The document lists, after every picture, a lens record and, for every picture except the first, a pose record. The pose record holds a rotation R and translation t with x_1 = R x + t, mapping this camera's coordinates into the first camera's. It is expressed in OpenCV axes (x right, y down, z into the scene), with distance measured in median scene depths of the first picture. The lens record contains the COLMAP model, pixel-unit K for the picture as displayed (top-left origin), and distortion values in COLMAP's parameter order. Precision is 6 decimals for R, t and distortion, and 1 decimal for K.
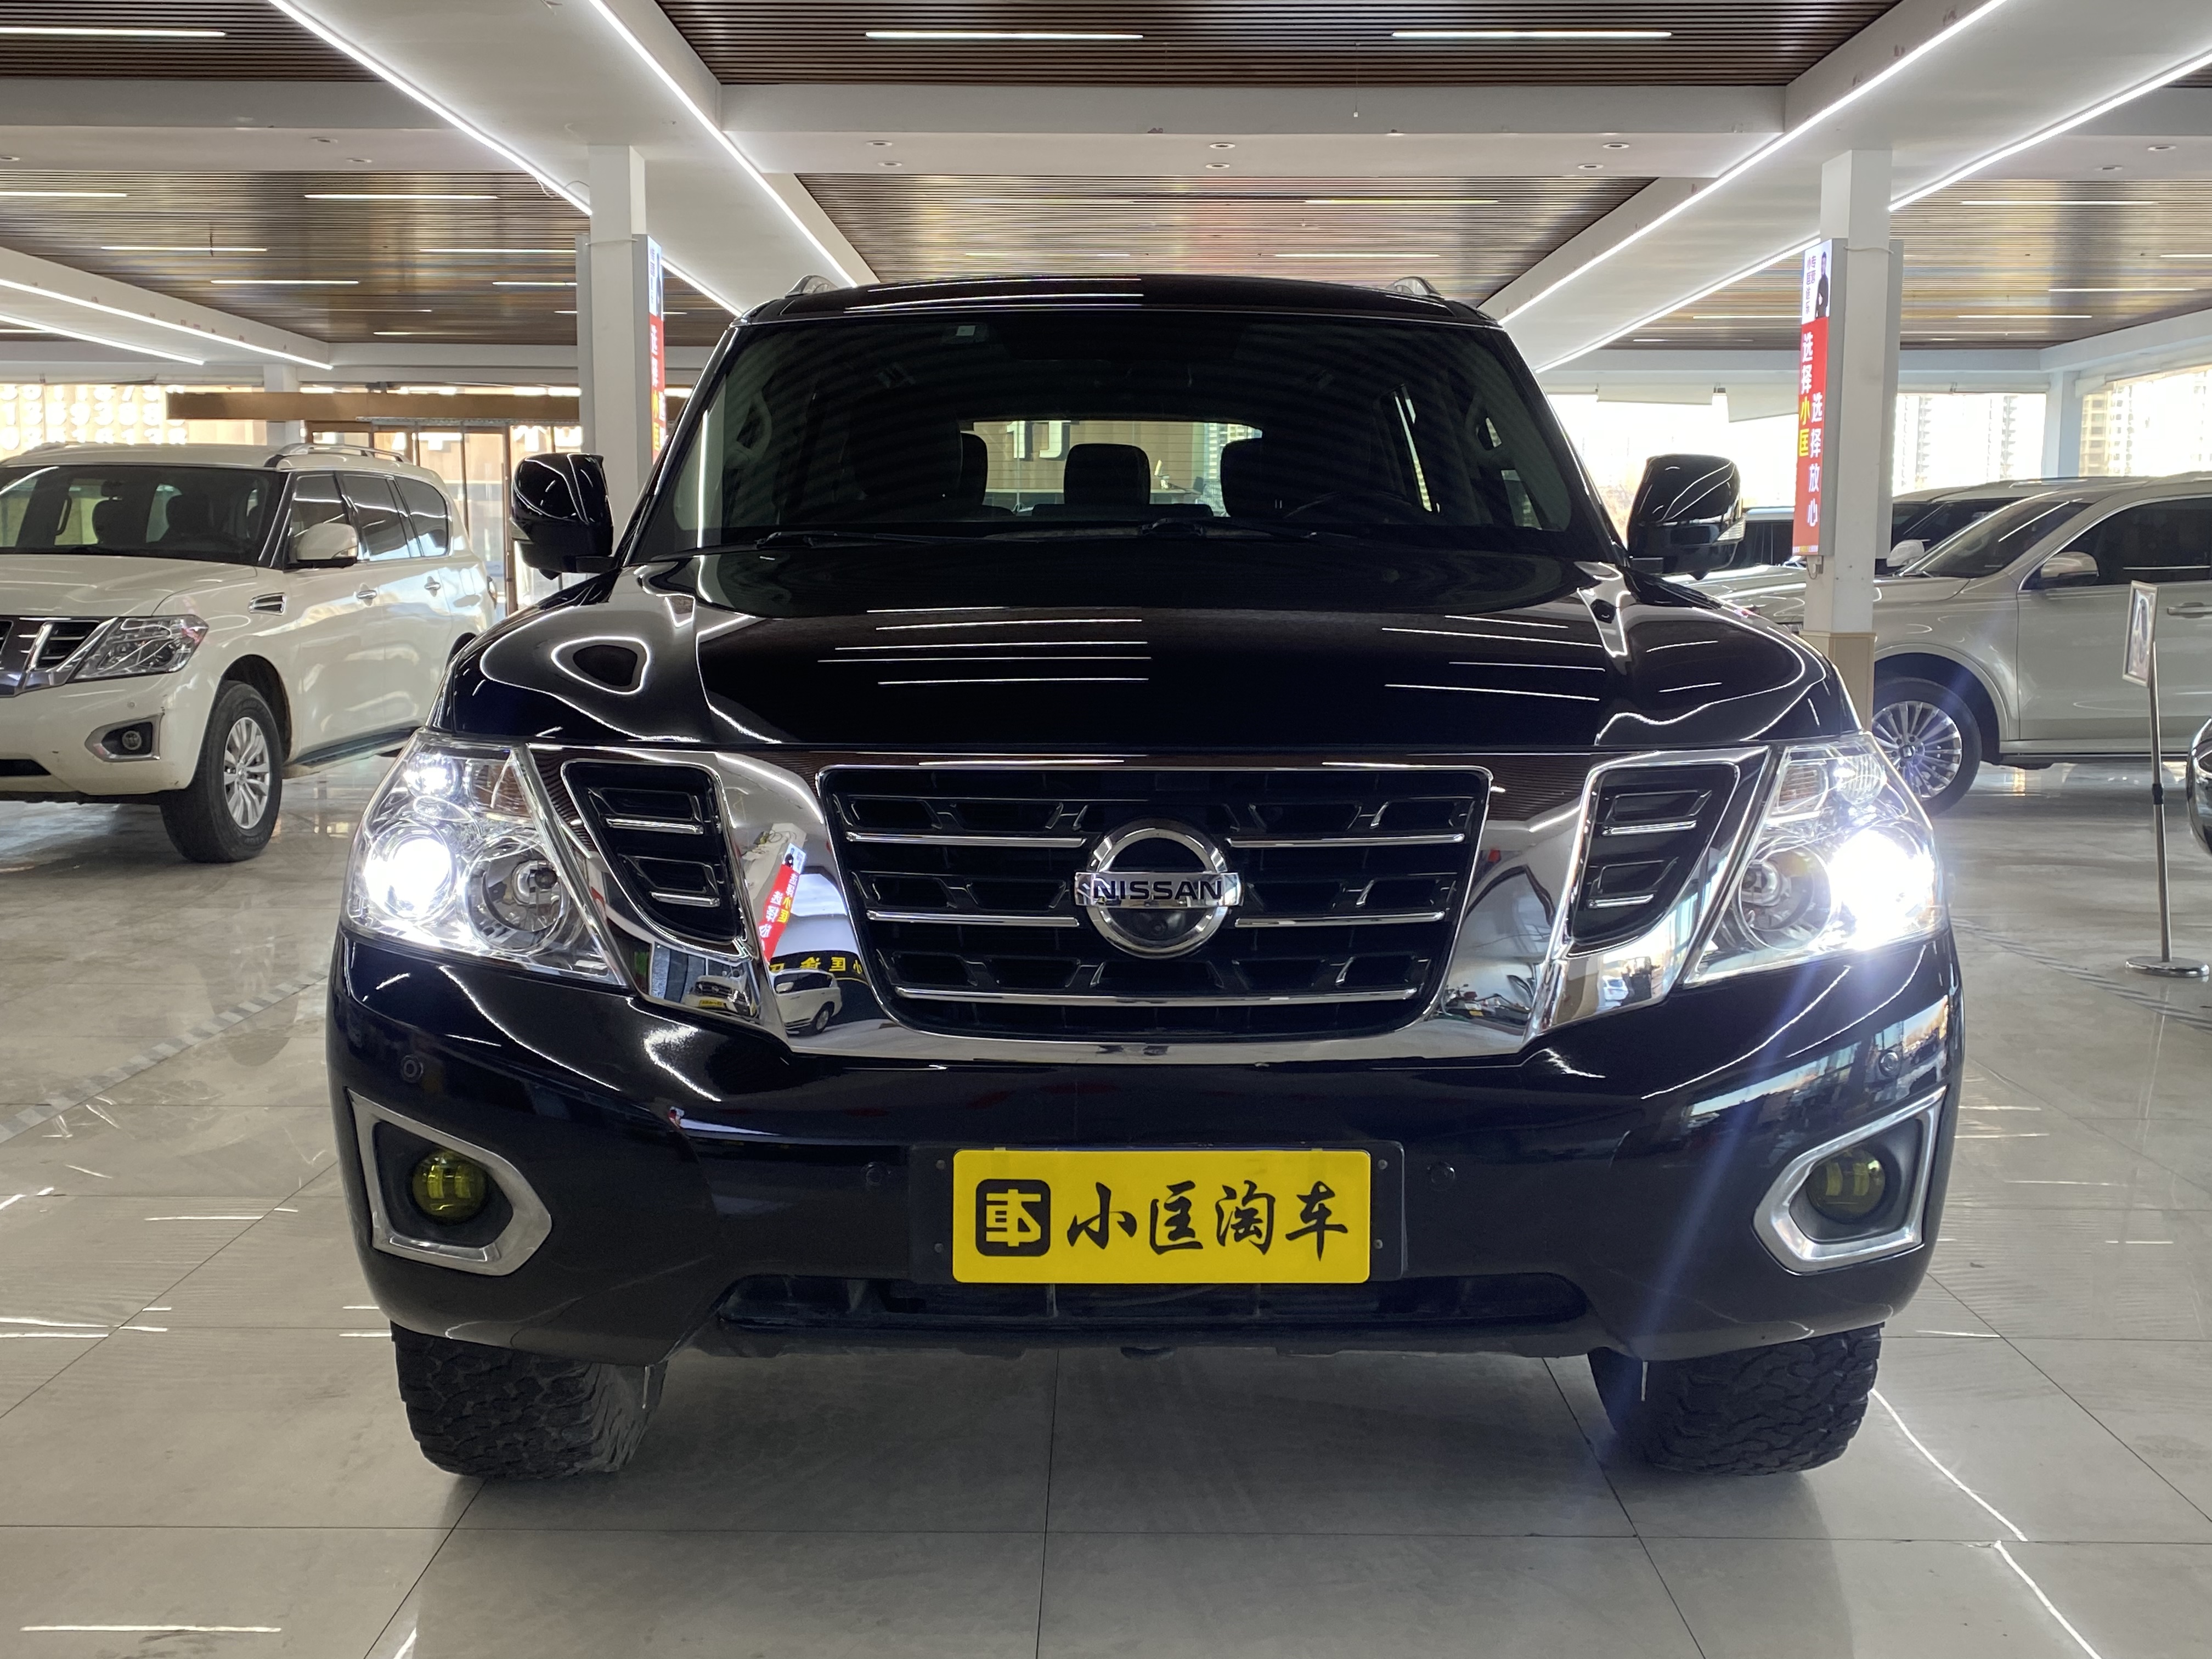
lens RADIAL K [[2262.3, 0, 1106.0], [0, 2262.3, 829.5], [0, 0, 1]] dist [0.018939, 0.005574]
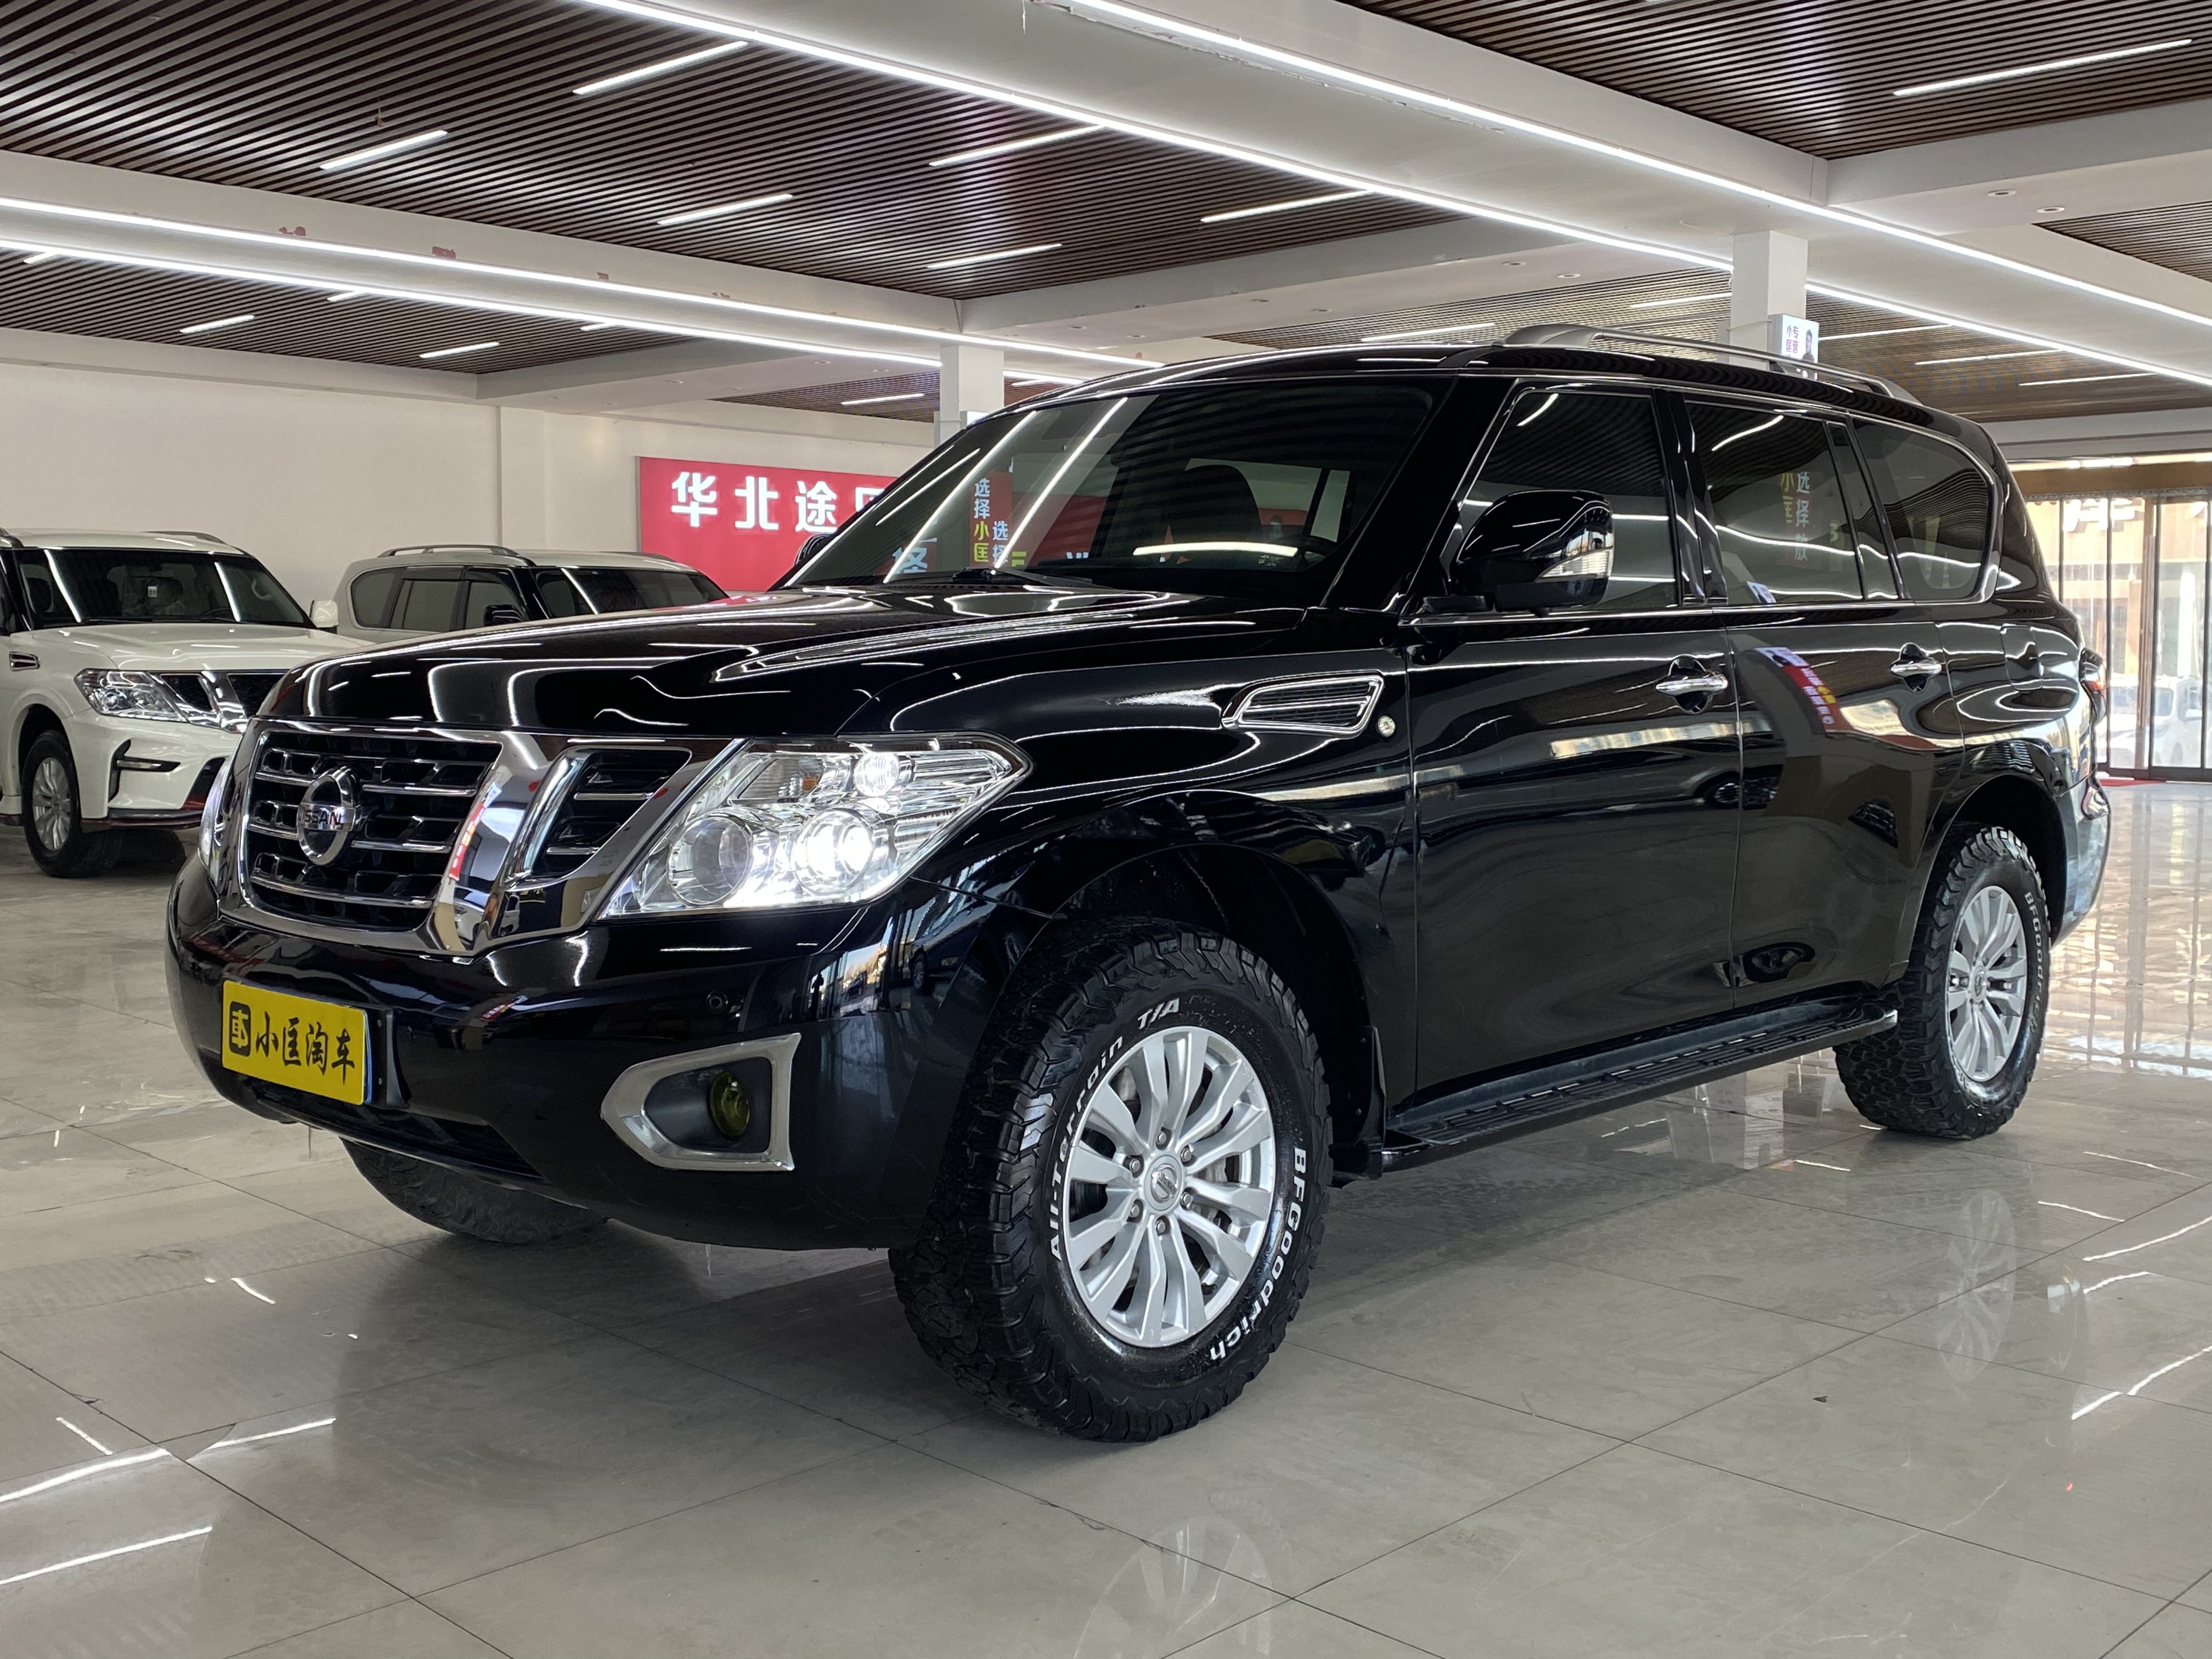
lens RADIAL K [[2222.0, 0, 1106.0], [0, 2222.0, 829.5], [0, 0, 1]] dist [0.055022, -0.003947]
pose [[0.711923, 0.052355, -0.700304, 1.381822], [-0.078948, 0.996862, -0.005732, 0.002411], [0.697806, 0.059368, 0.713822, 0.324709]]
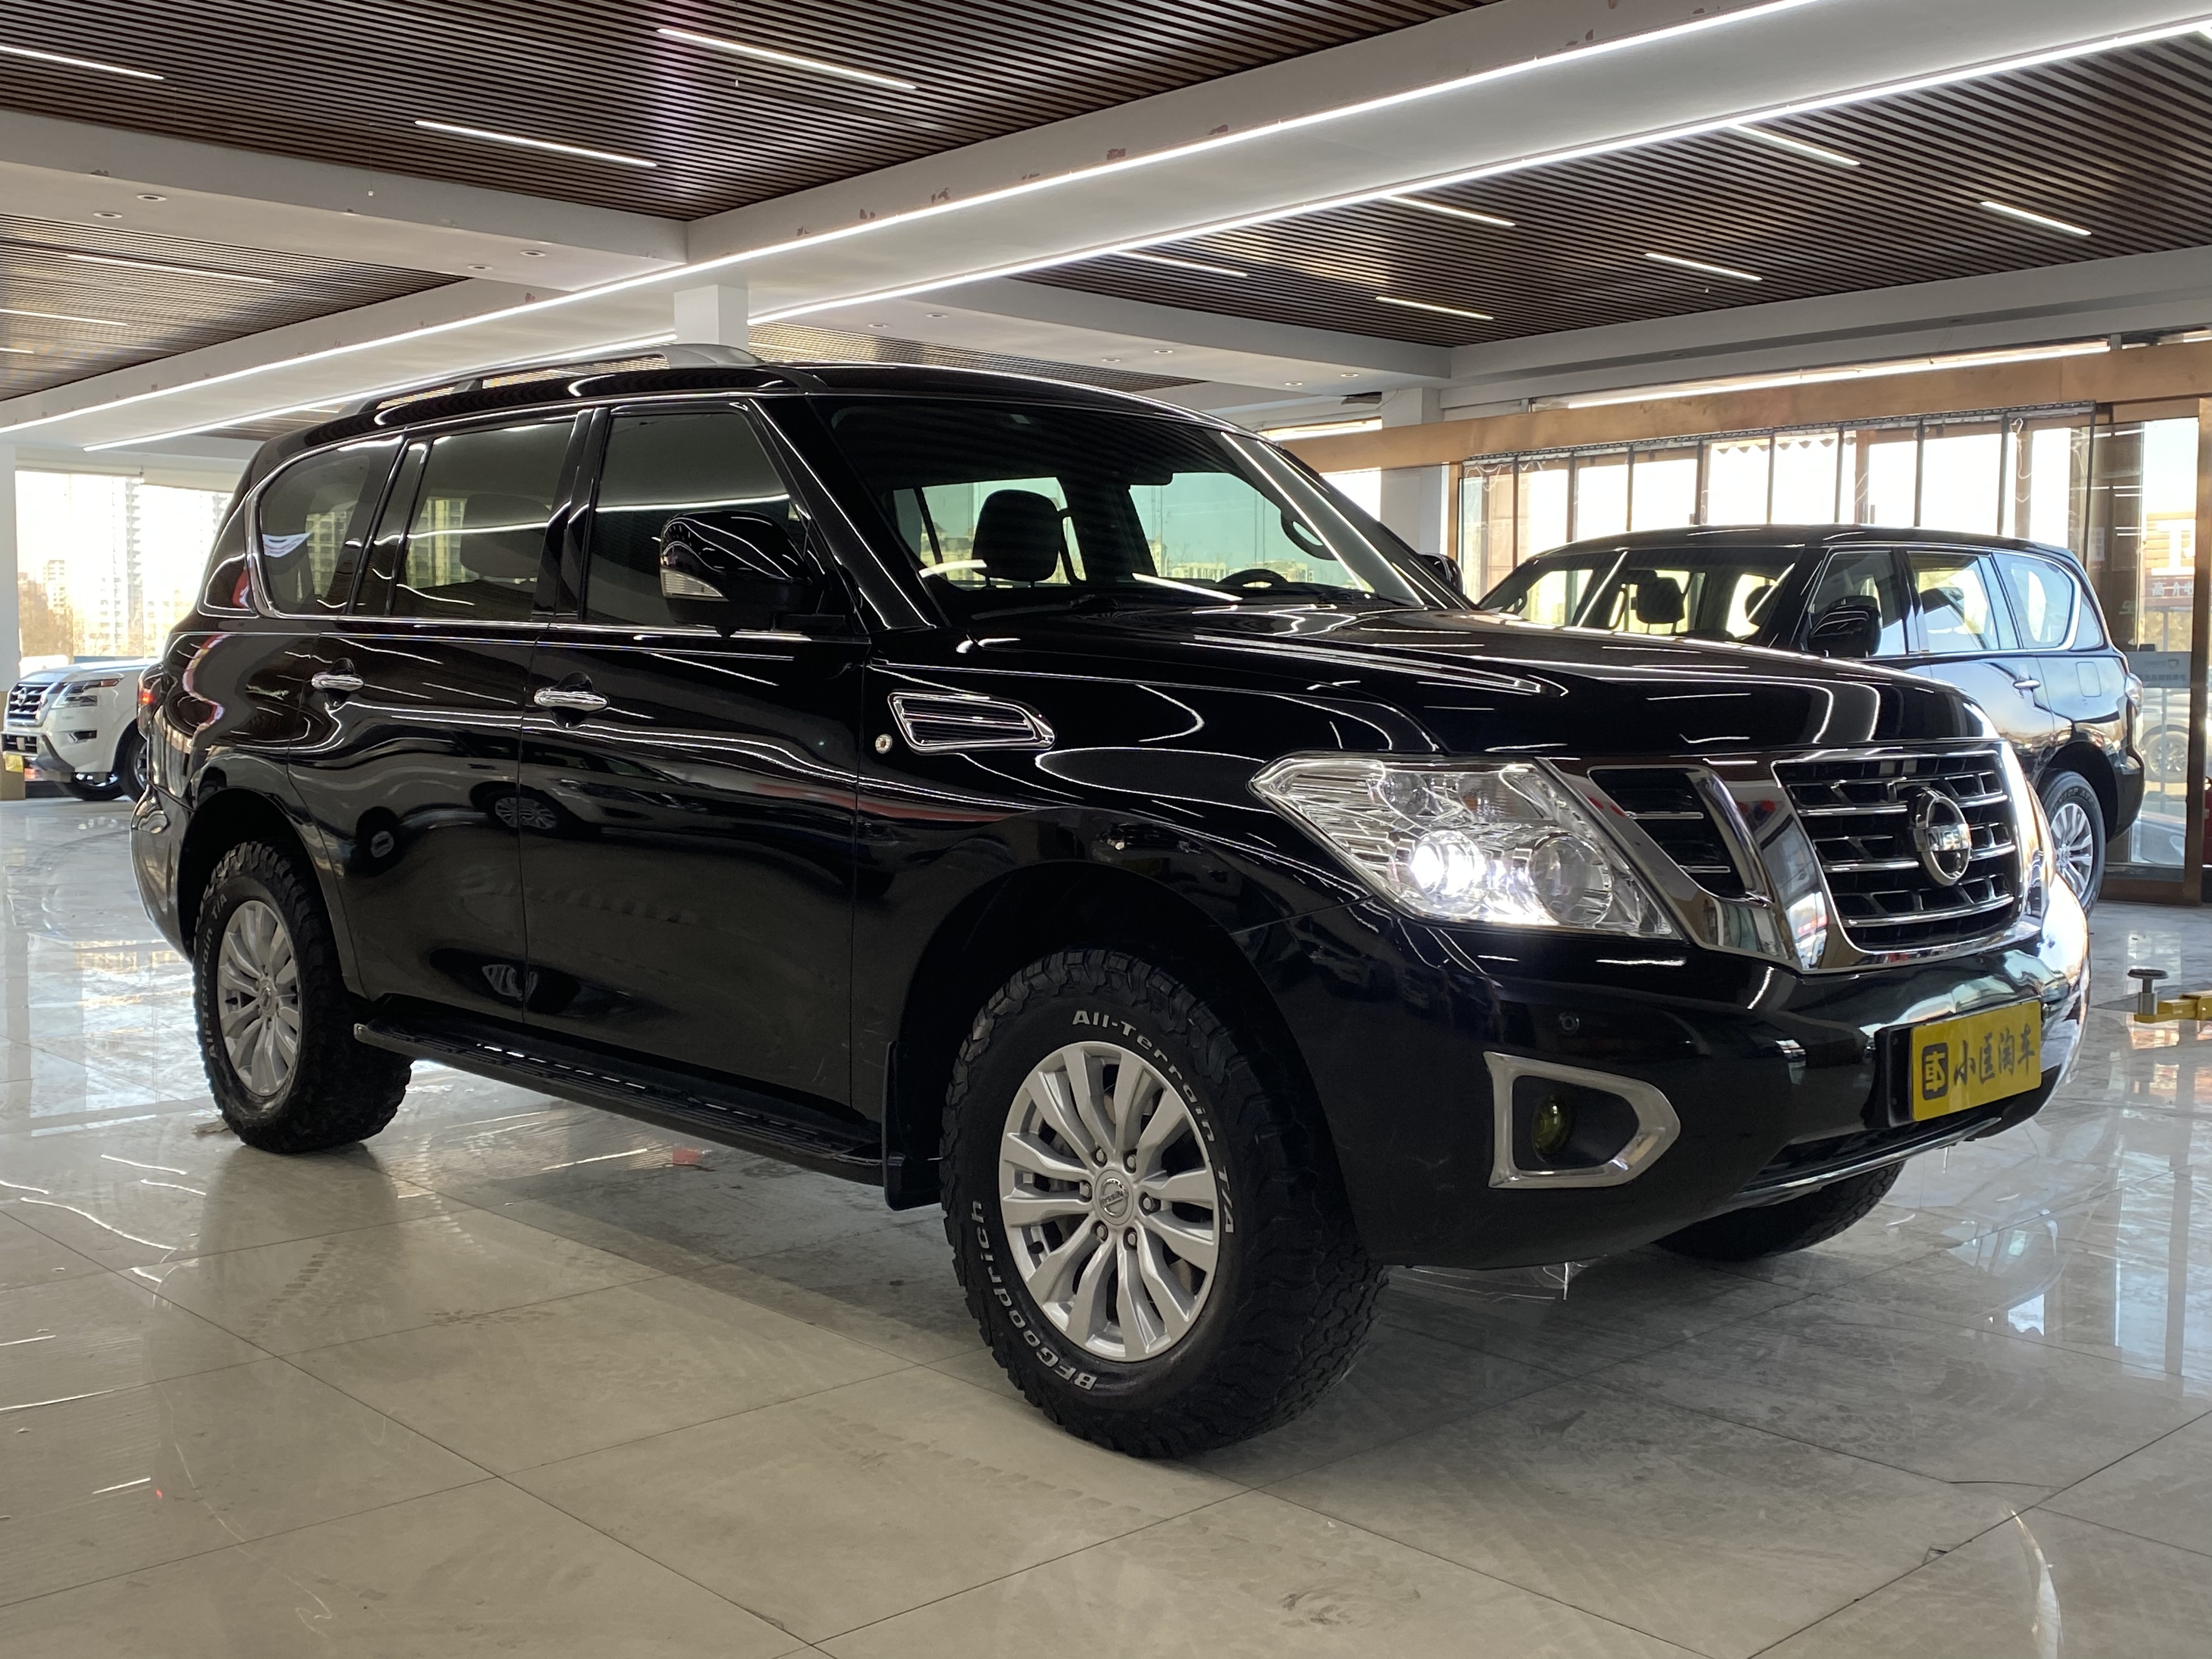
lens RADIAL K [[2222.0, 0, 1106.0], [0, 2222.0, 829.5], [0, 0, 1]] dist [0.055022, -0.003947]
pose [[0.733303, -0.051136, 0.677977, -1.351517], [0.078797, 0.996840, -0.010041, -0.007284], [-0.675321, 0.060786, 0.735015, 0.300222]]
